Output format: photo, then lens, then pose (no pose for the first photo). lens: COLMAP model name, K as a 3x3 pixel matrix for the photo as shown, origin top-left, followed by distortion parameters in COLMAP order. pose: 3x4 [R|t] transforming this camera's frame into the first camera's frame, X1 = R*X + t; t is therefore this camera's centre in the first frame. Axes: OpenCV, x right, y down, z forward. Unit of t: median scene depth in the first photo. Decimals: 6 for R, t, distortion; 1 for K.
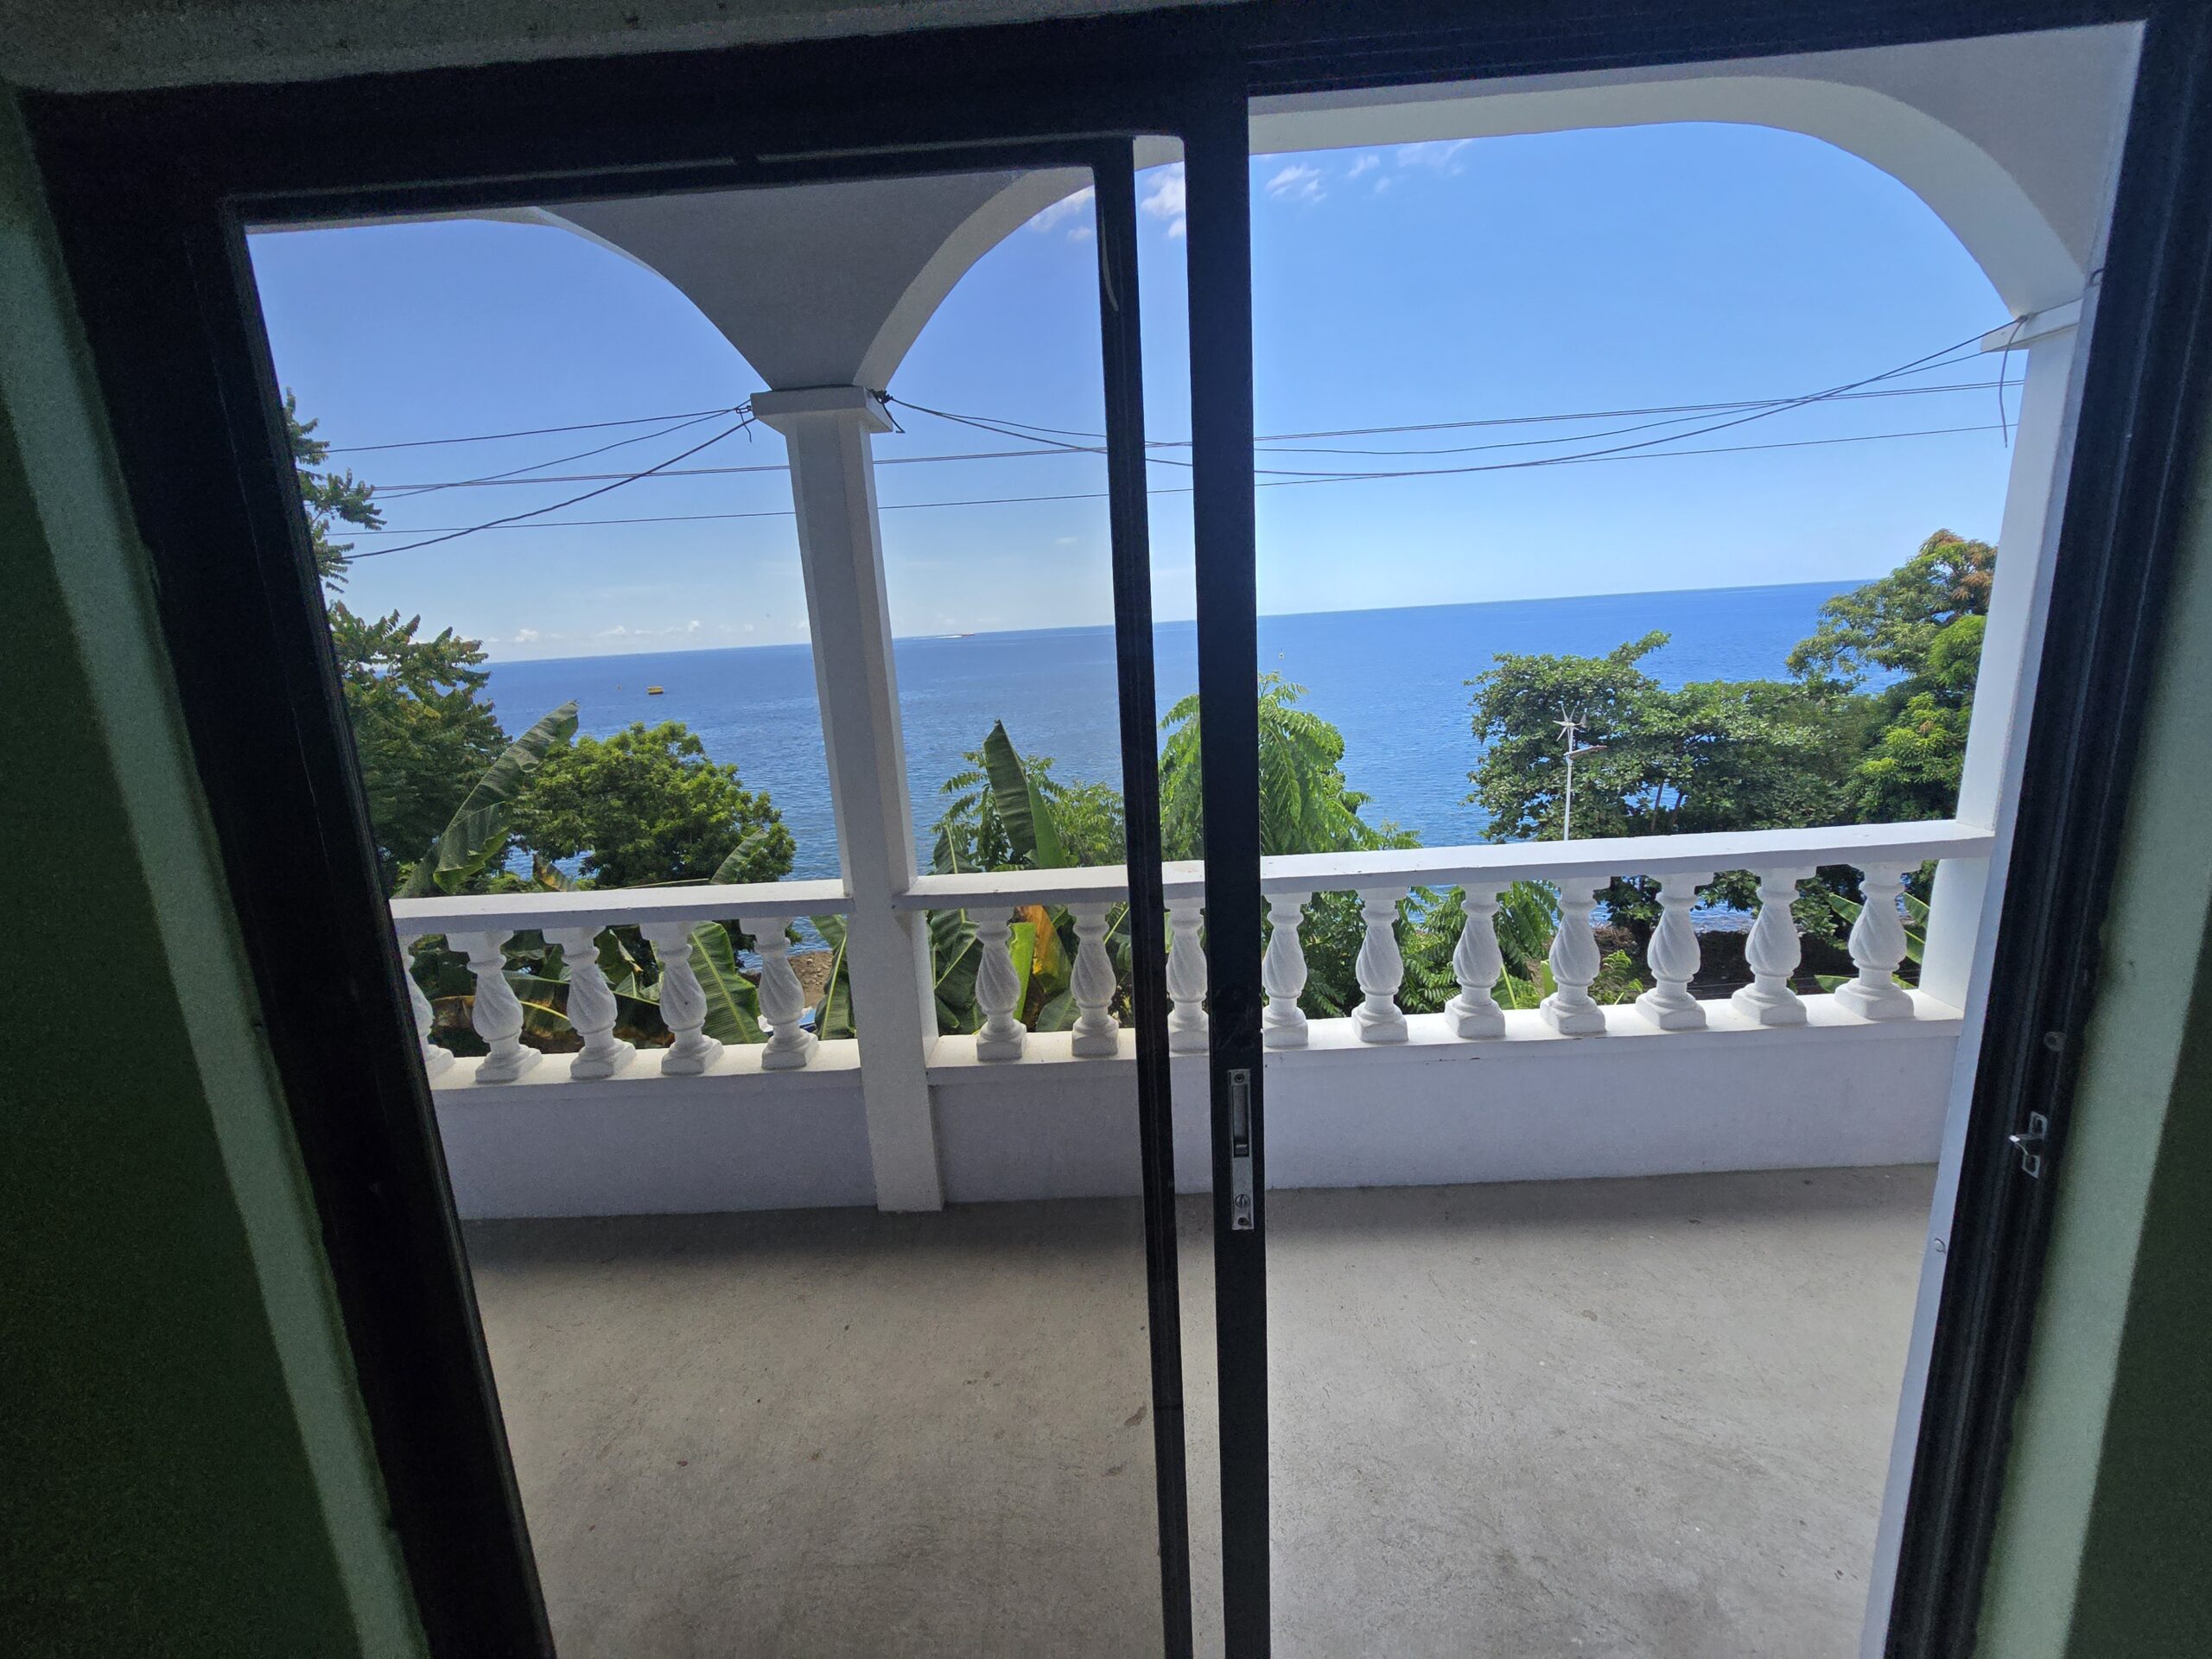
lens RADIAL K [[904.4, 0, 1092.2], [0, 904.4, 821.6], [0, 0, 1]] dist [-0.000915, 0.000110]
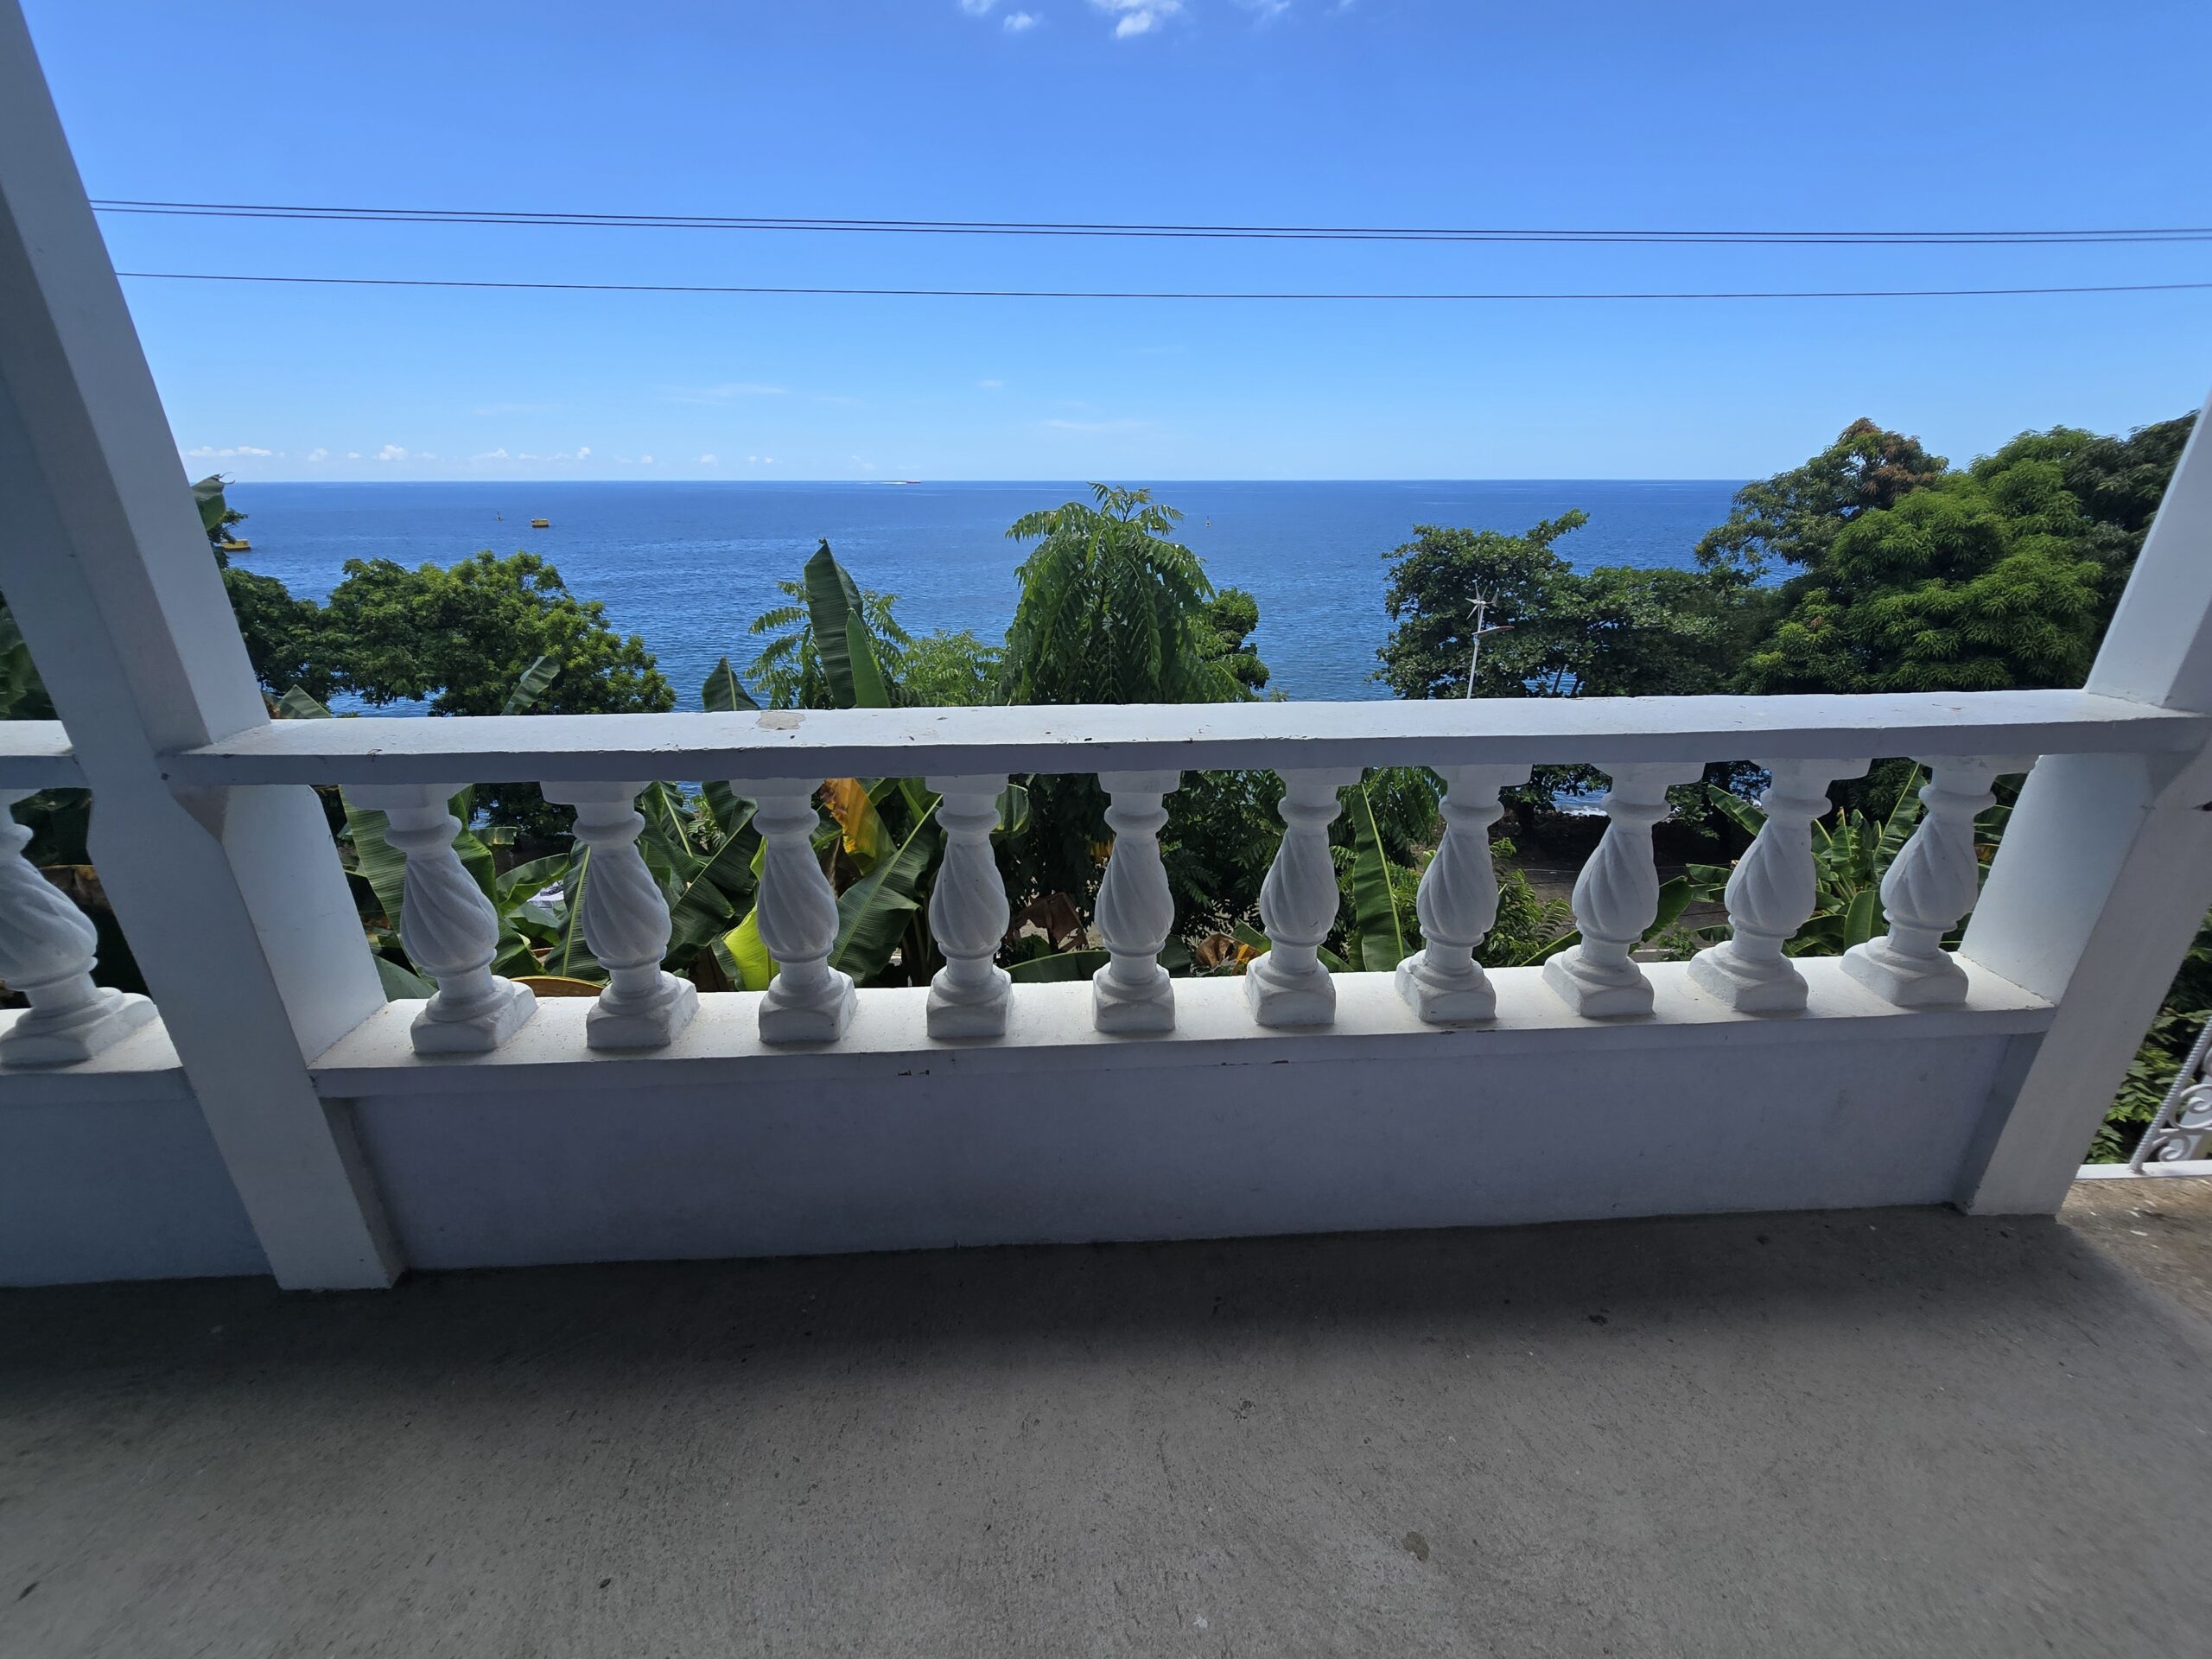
lens RADIAL K [[904.4, 0, 1094.3], [0, 904.4, 831.2], [0, 0, 1]] dist [-0.000915, 0.000110]
pose [[0.994671, 0.026139, 0.099728, 0.021783], [-0.041468, 0.987061, 0.154893, 0.002358], [-0.094389, -0.158203, 0.982885, 0.041216]]
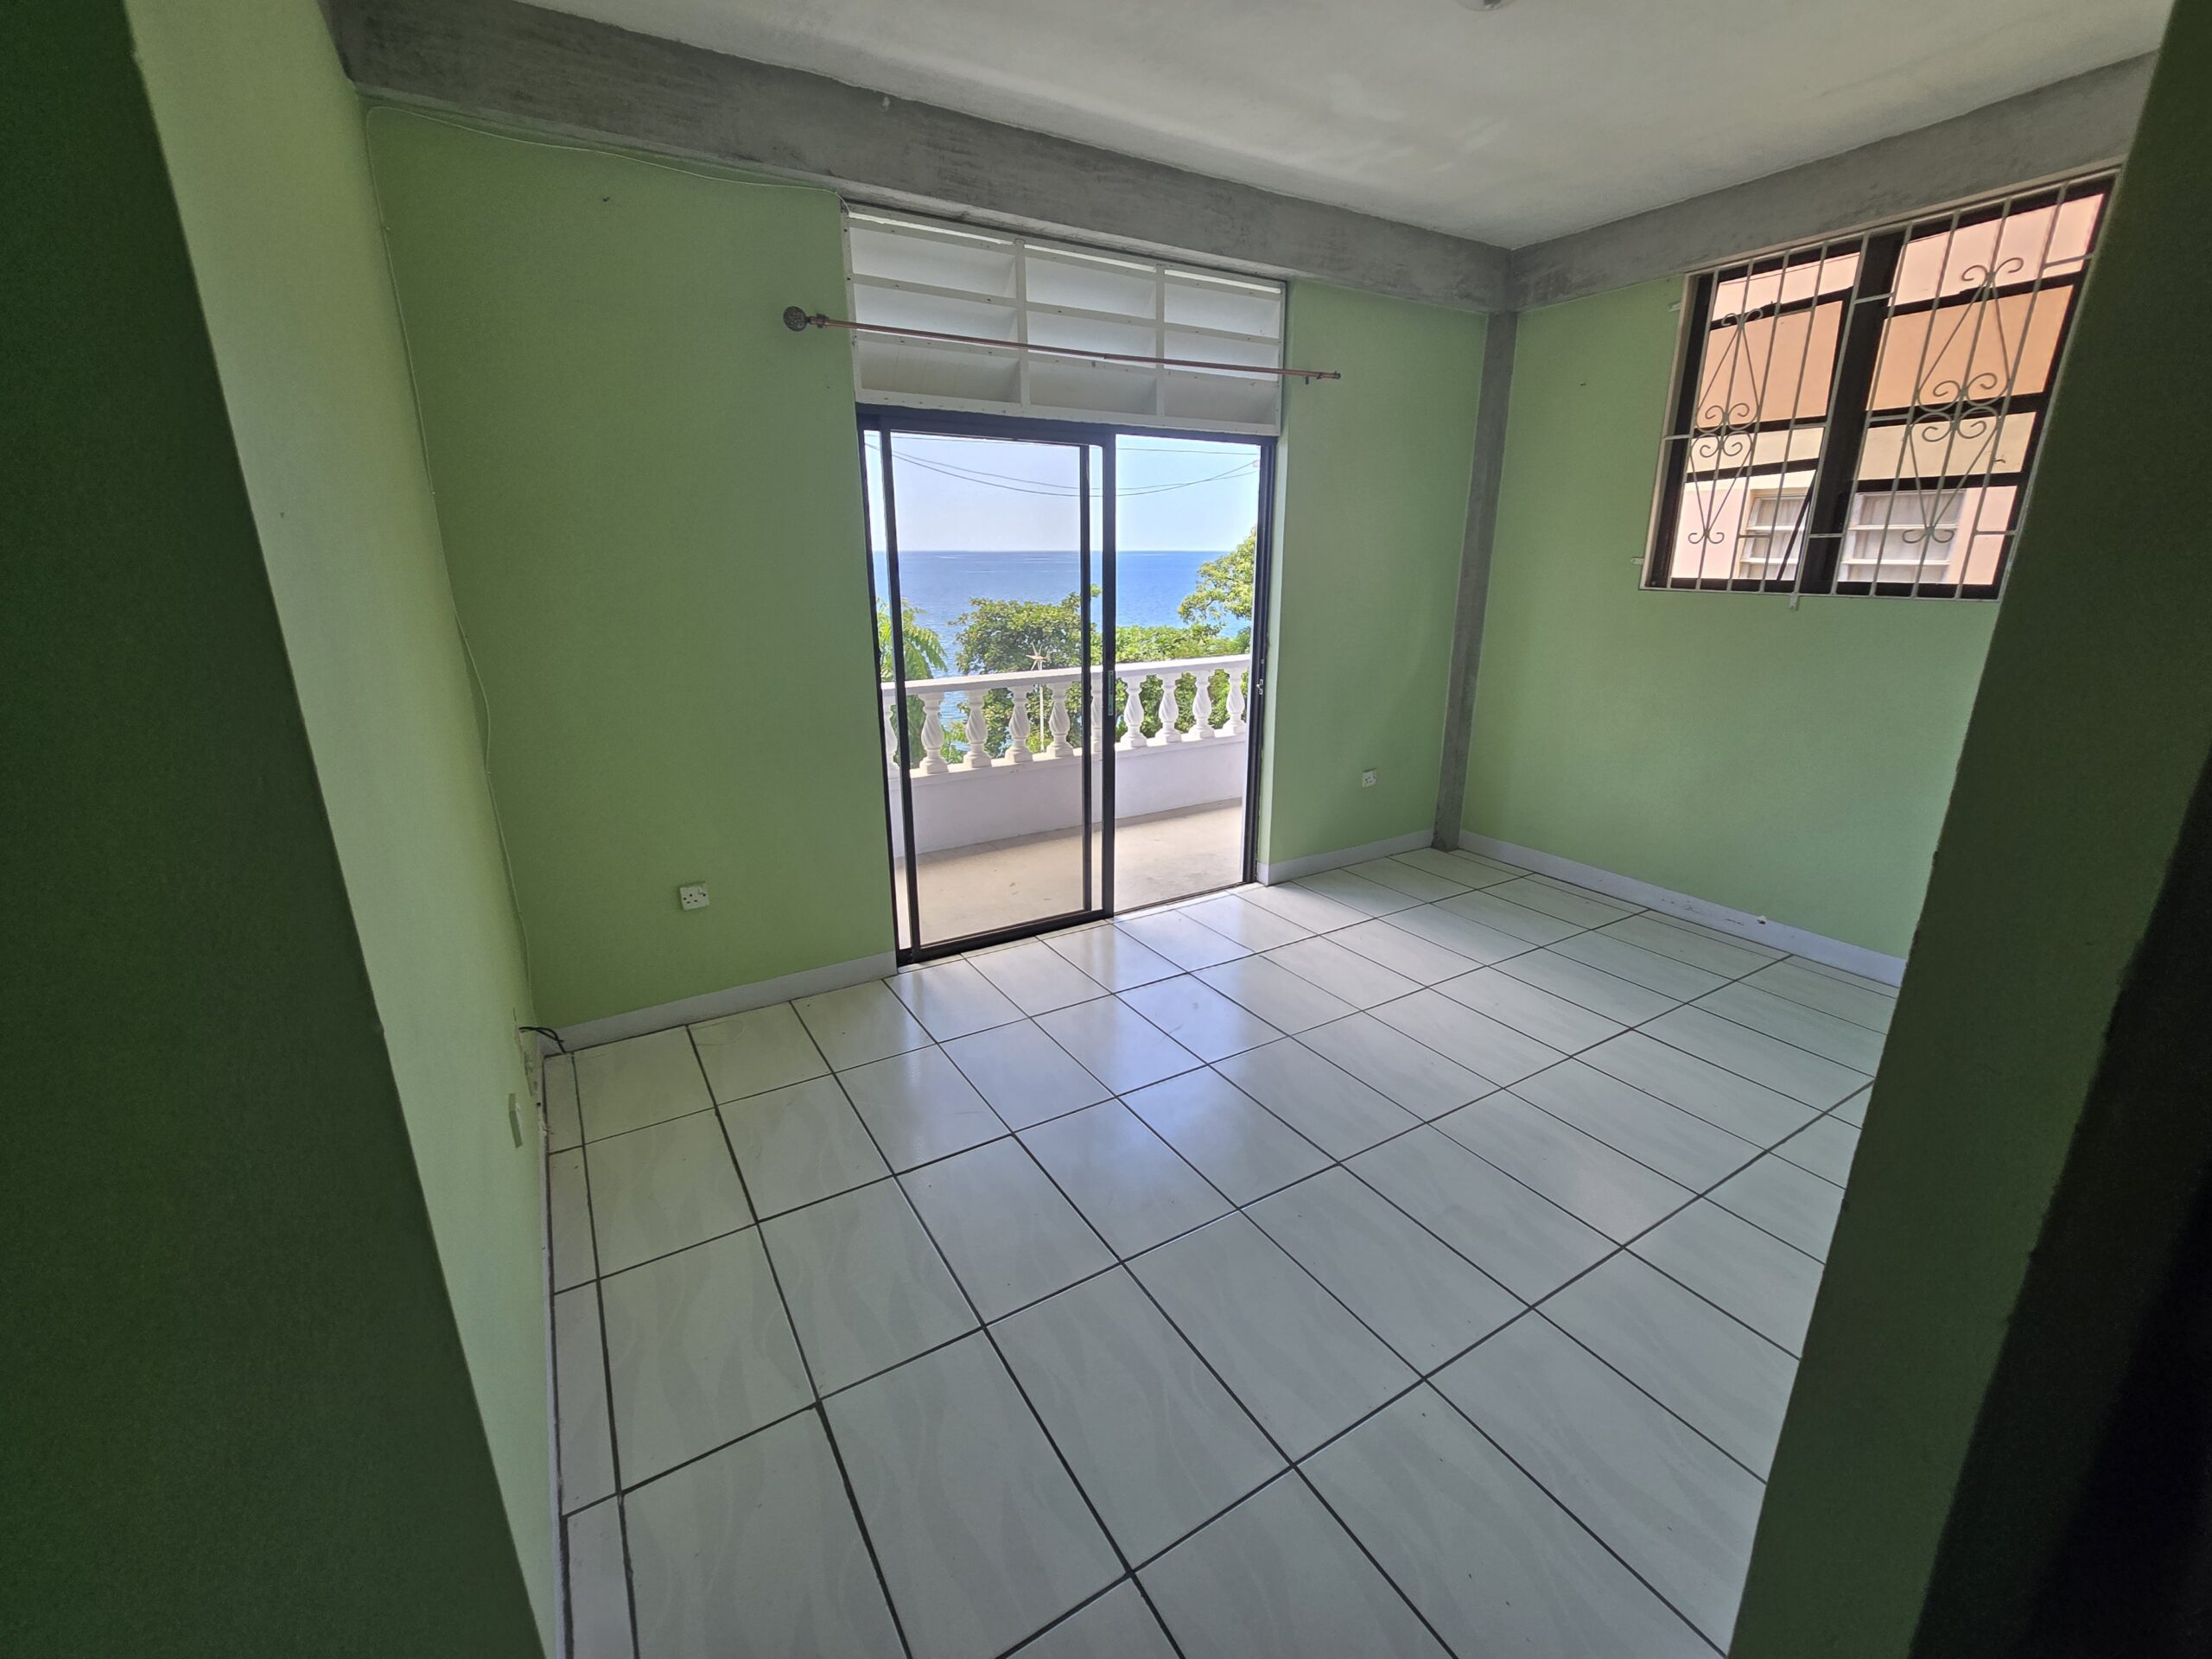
lens RADIAL K [[904.4, 0, 1096.0], [0, 904.4, 818.5], [0, 0, 1]] dist [-0.000915, 0.000110]
pose [[0.838953, -0.095474, 0.535764, -0.074726], [0.064130, 0.994975, 0.076886, 0.016639], [-0.540412, -0.030146, 0.840860, -0.058108]]
